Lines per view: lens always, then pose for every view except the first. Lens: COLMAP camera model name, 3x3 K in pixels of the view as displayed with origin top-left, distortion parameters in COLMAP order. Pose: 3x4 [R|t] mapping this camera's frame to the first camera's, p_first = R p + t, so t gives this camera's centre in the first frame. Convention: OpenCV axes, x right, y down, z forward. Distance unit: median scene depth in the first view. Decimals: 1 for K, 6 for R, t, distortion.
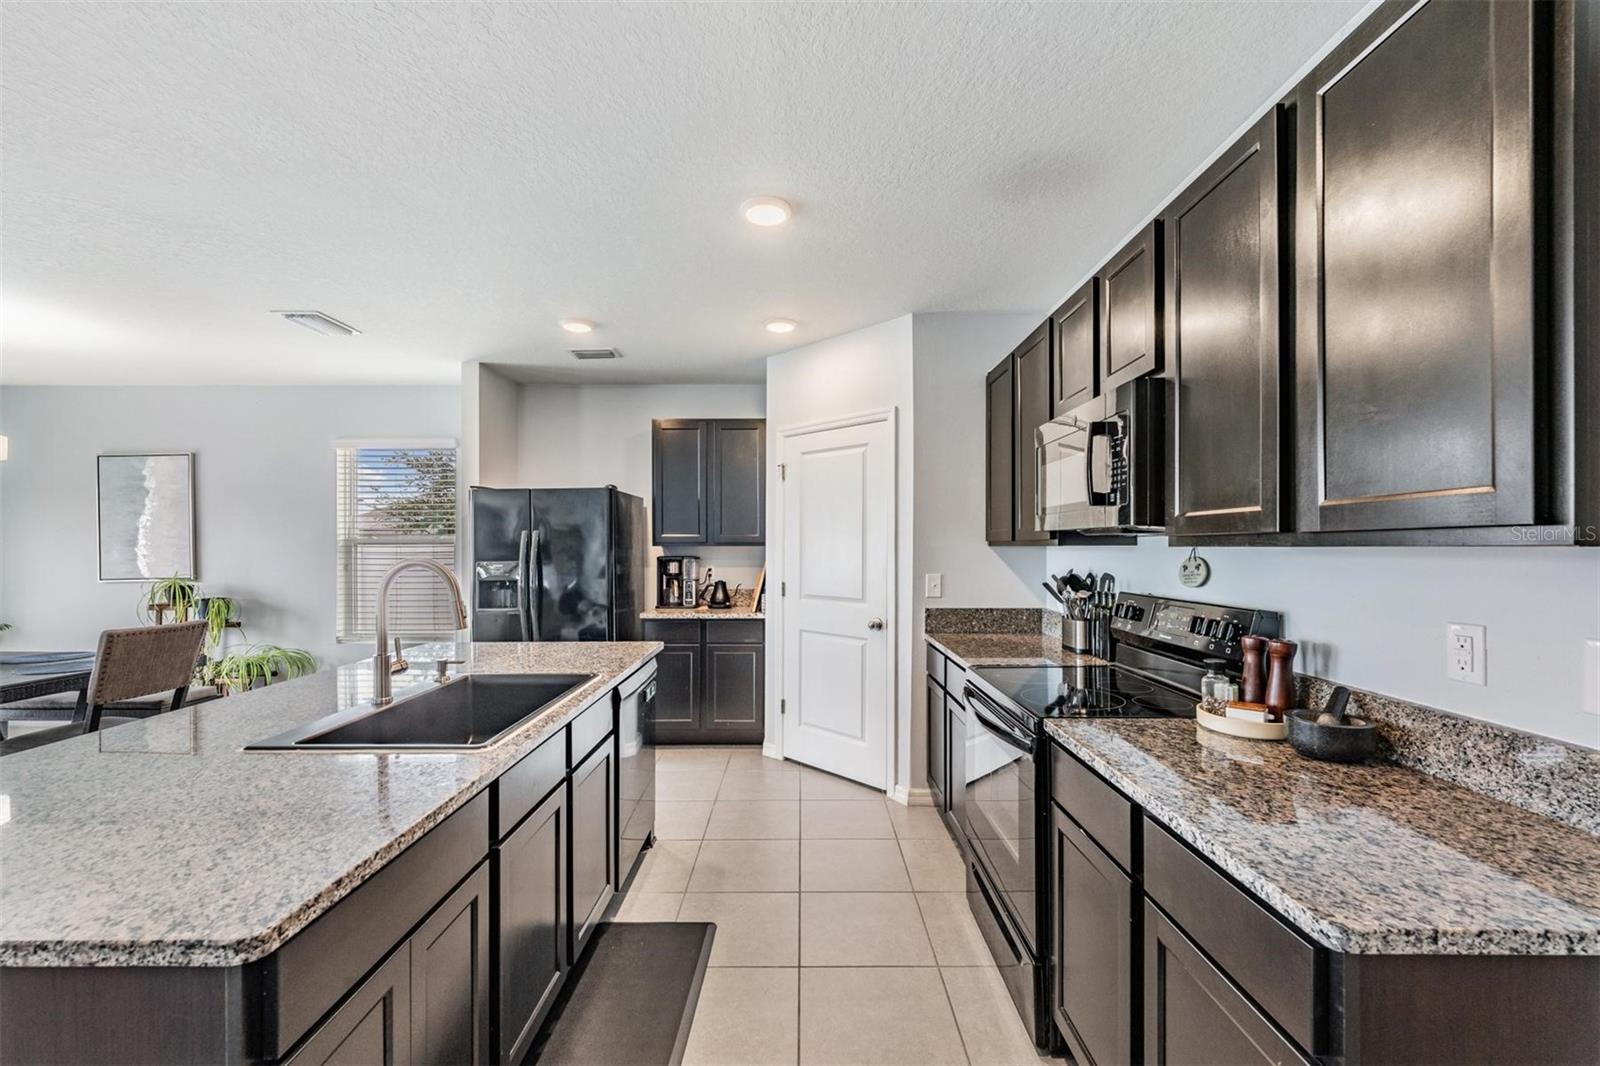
lens RADIAL K [[646.8, 0, 800.3], [0, 646.8, 545.6], [0, 0, 1]] dist [-0.001177, -0.000728]
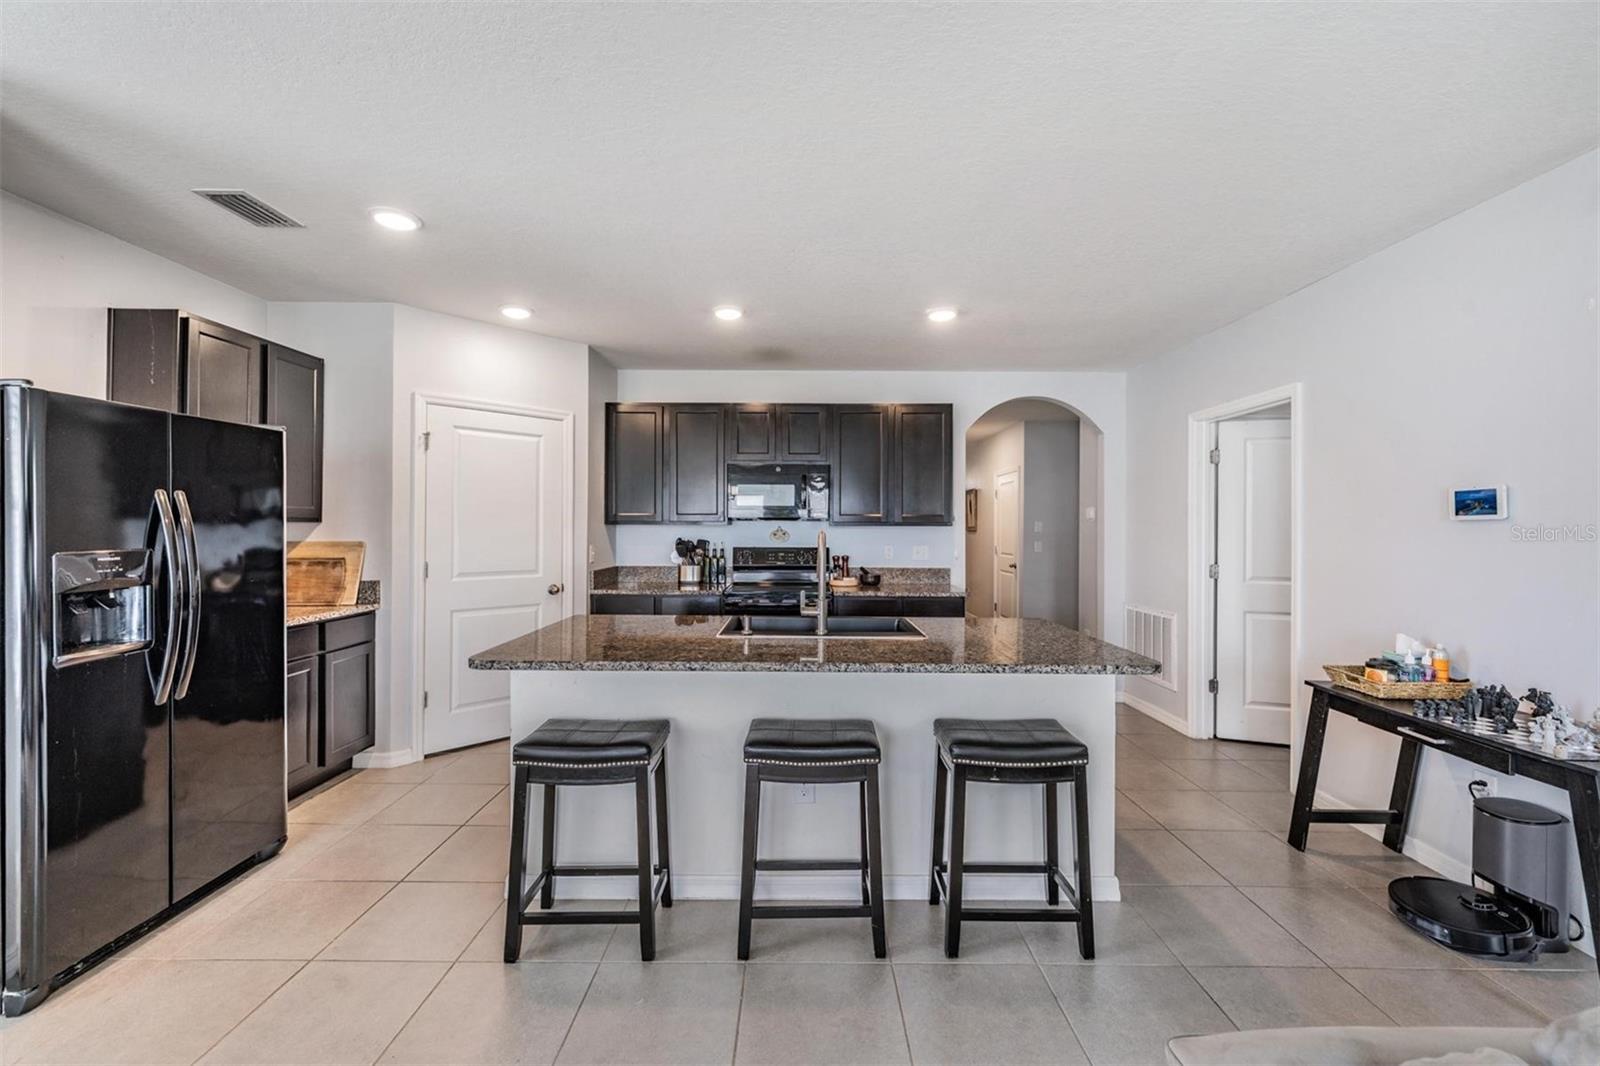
lens RADIAL K [[646.8, 0, 793.5], [0, 646.8, 530.0], [0, 0, 1]] dist [-0.001177, -0.000728]
pose [[0.005857, -0.002542, 0.999980, -0.810339], [-0.005601, 0.999981, 0.002575, 0.004403], [-0.999967, -0.005616, 0.005842, 0.416916]]
